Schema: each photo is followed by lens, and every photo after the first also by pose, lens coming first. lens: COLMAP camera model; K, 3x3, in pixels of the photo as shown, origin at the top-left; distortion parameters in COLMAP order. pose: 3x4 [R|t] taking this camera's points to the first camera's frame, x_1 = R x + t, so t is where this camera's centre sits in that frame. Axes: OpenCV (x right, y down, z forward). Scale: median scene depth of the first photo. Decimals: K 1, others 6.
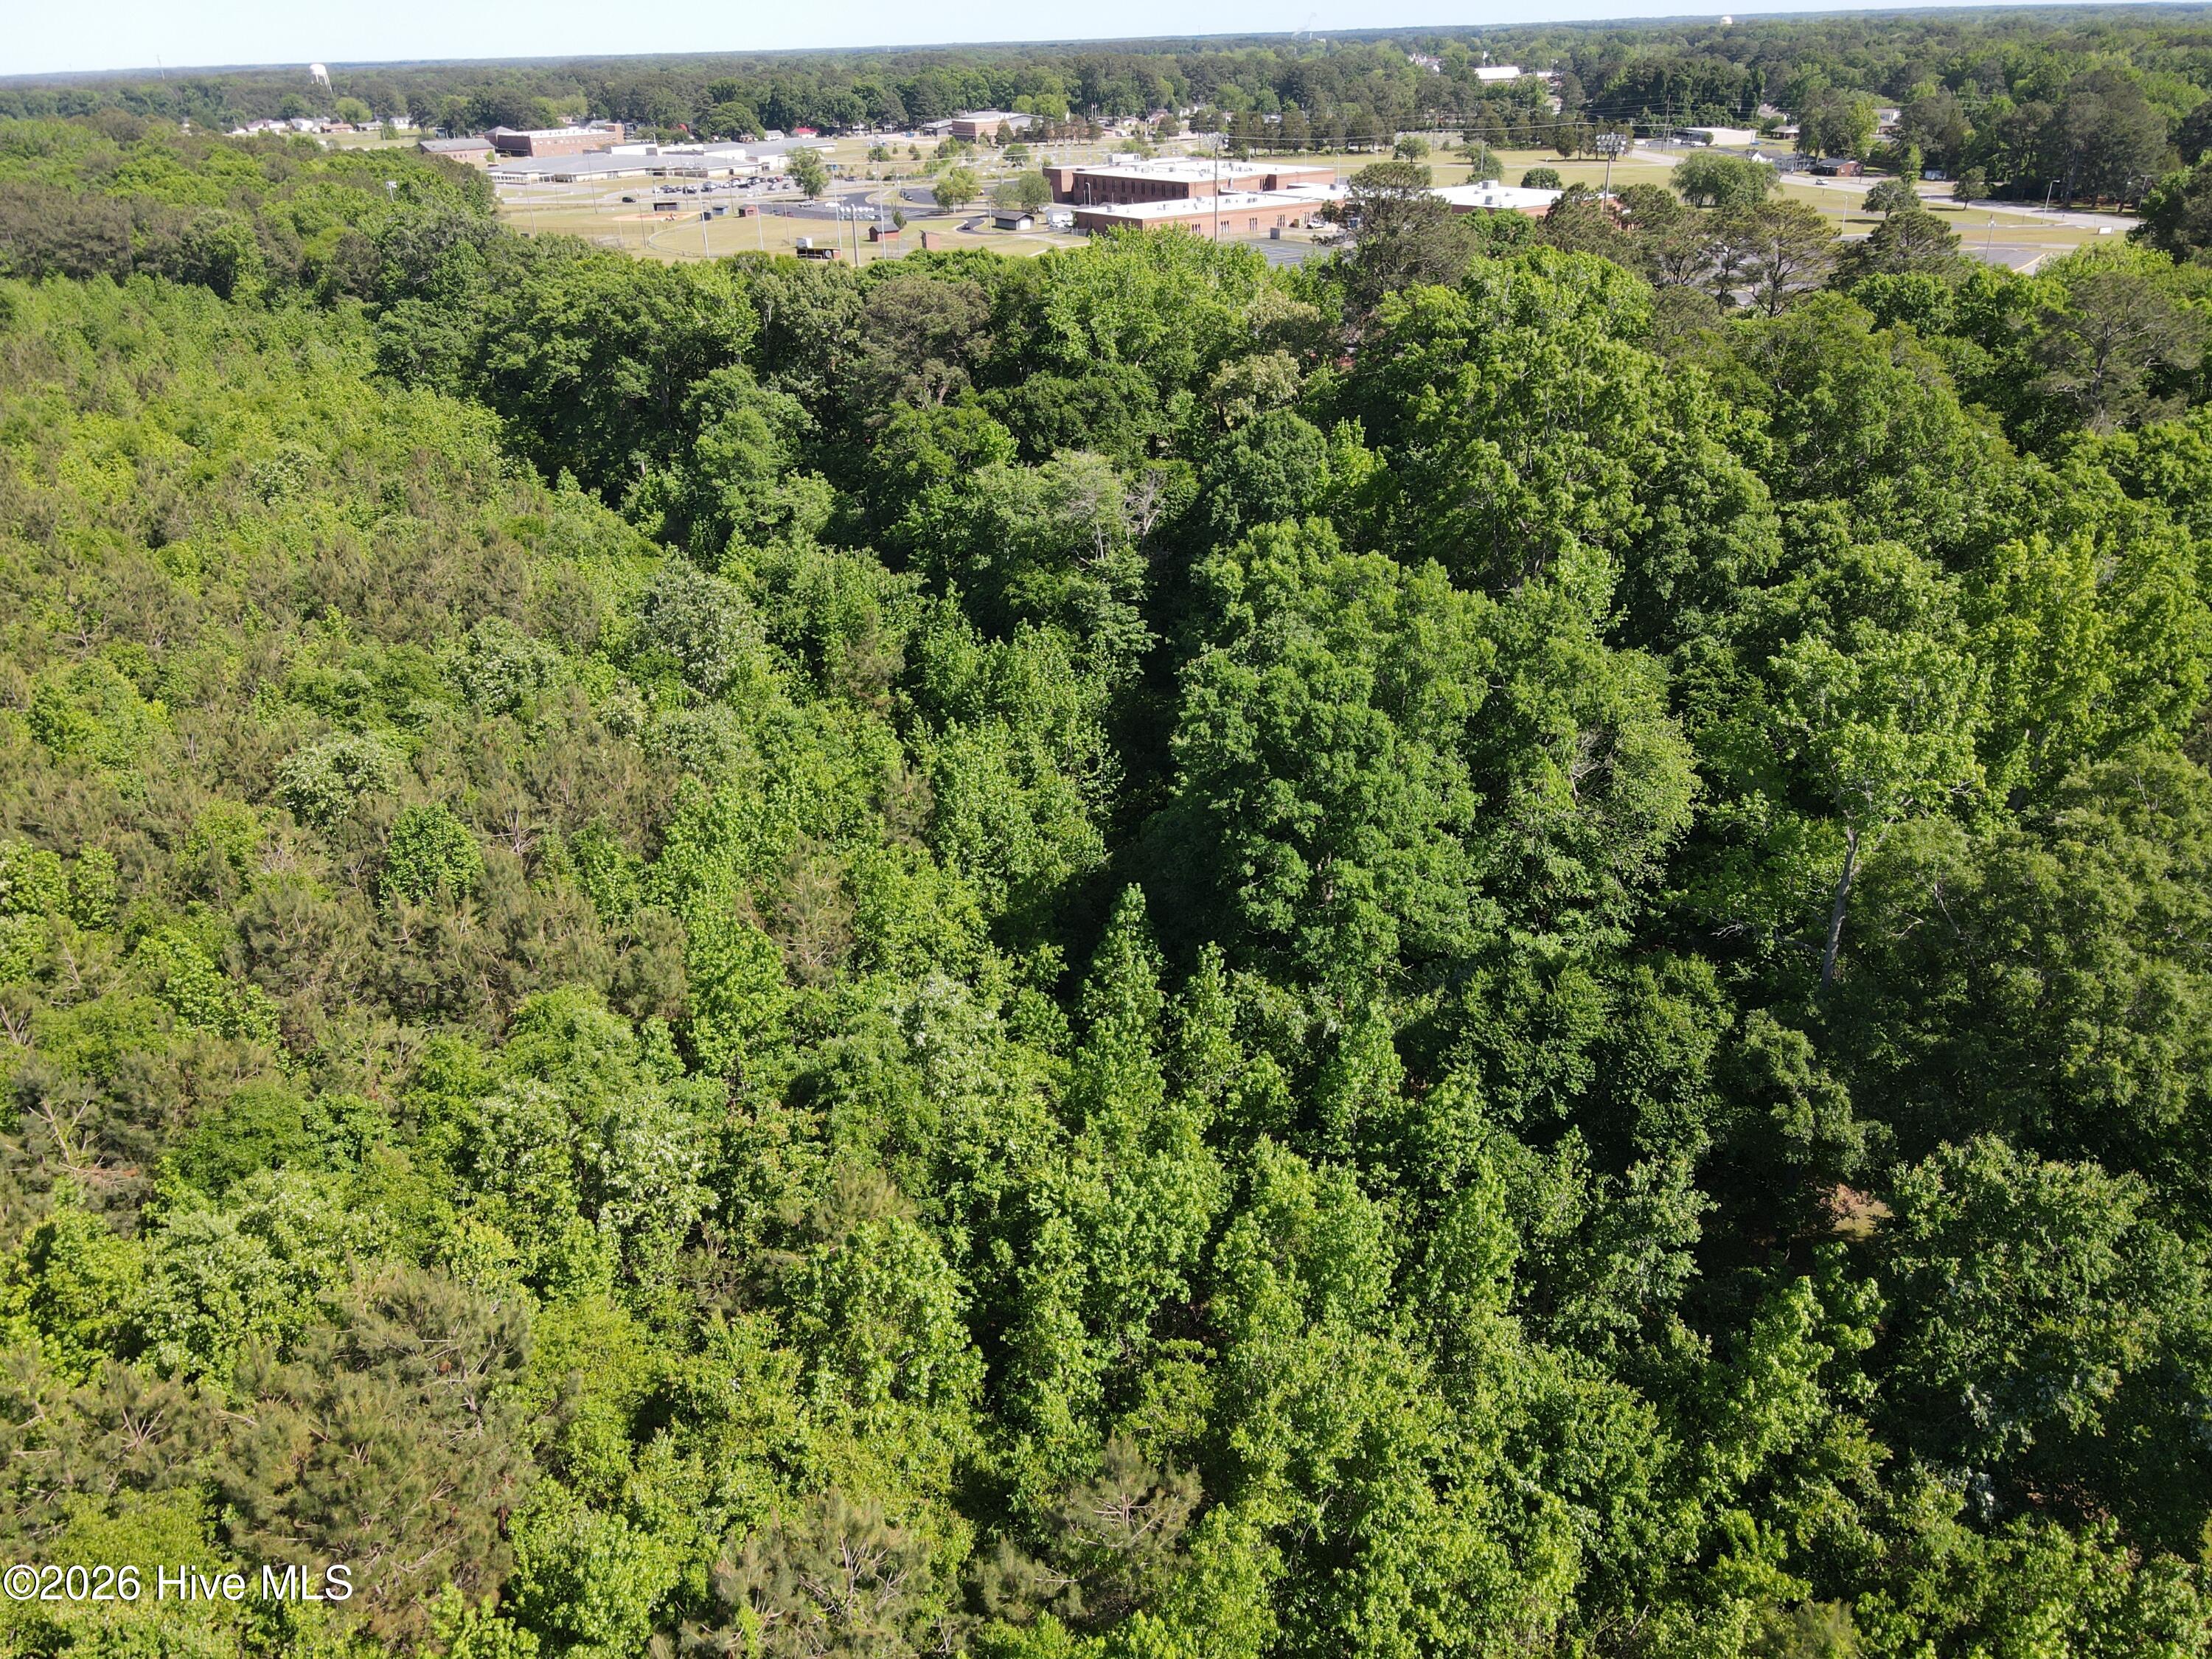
lens RADIAL K [[1613.5, 0, 1105.8], [0, 1613.5, 836.3], [0, 0, 1]] dist [0.002169, 0.012278]
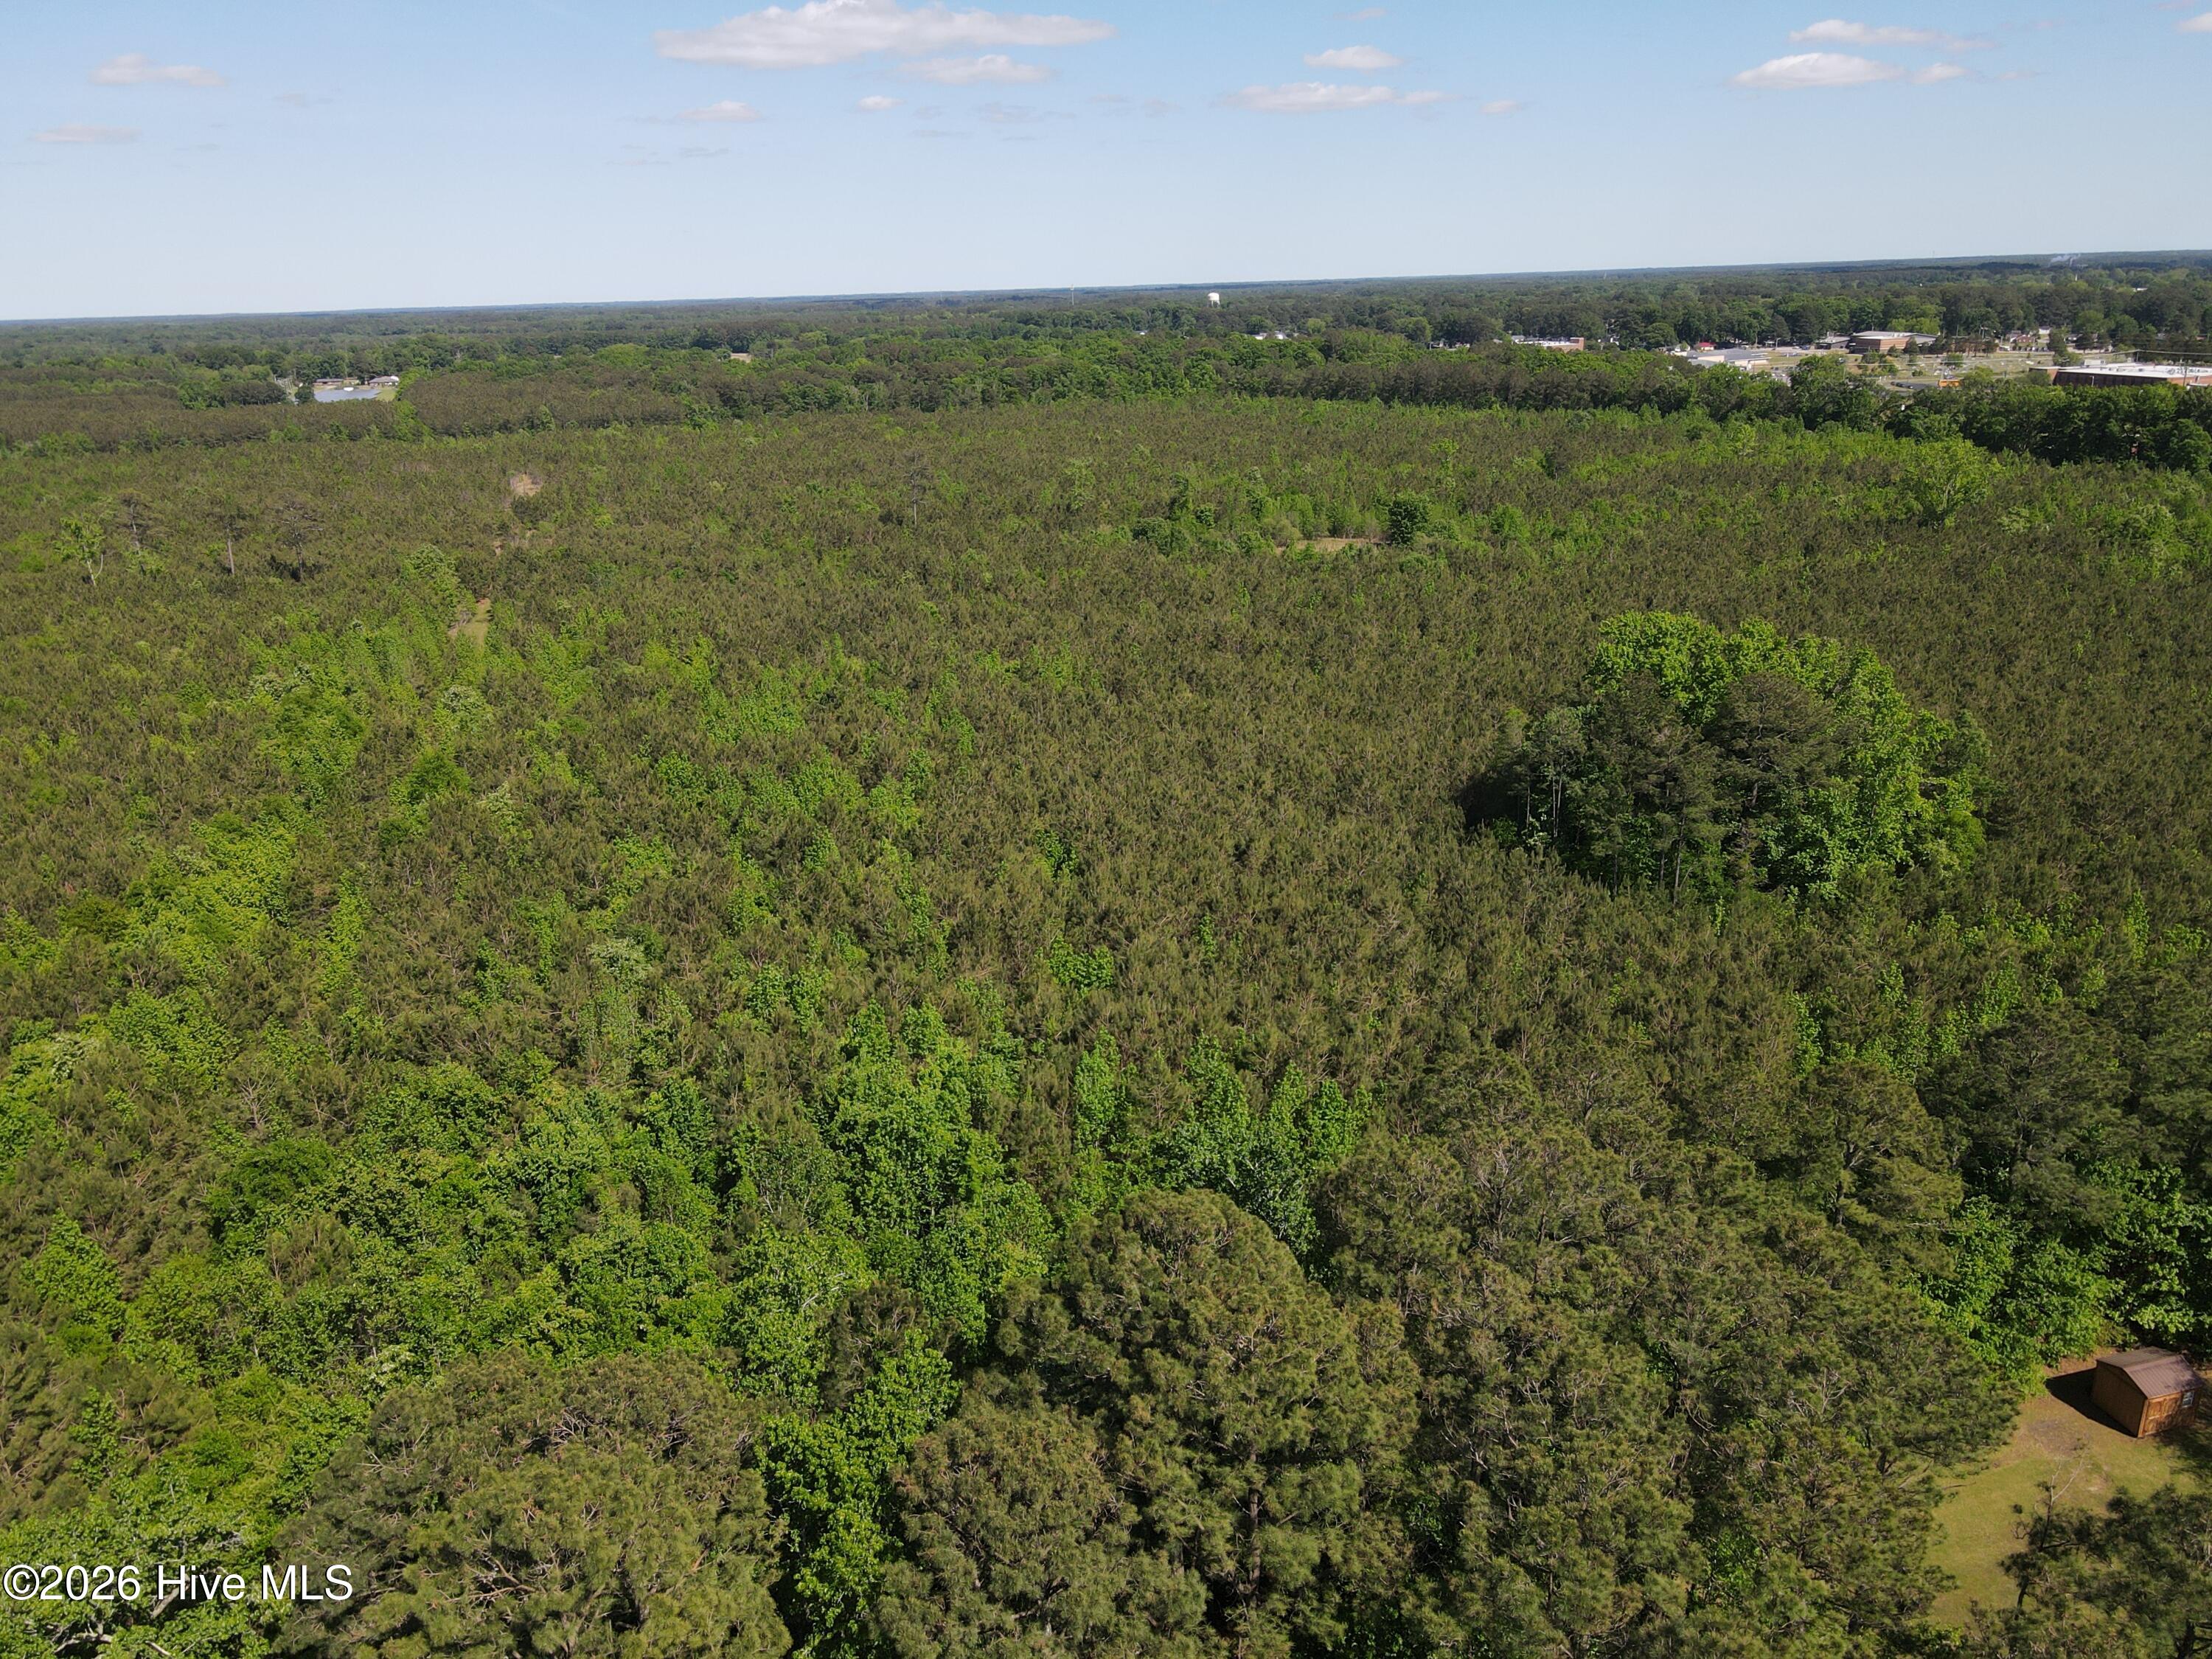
lens RADIAL K [[1613.5, 0, 1088.3], [0, 1613.5, 844.4], [0, 0, 1]] dist [0.002169, 0.012278]
pose [[0.925920, 0.125958, -0.356099, -0.726270], [-0.165299, 0.982814, -0.082170, 0.774920], [0.339629, 0.134946, 0.930829, -1.699524]]
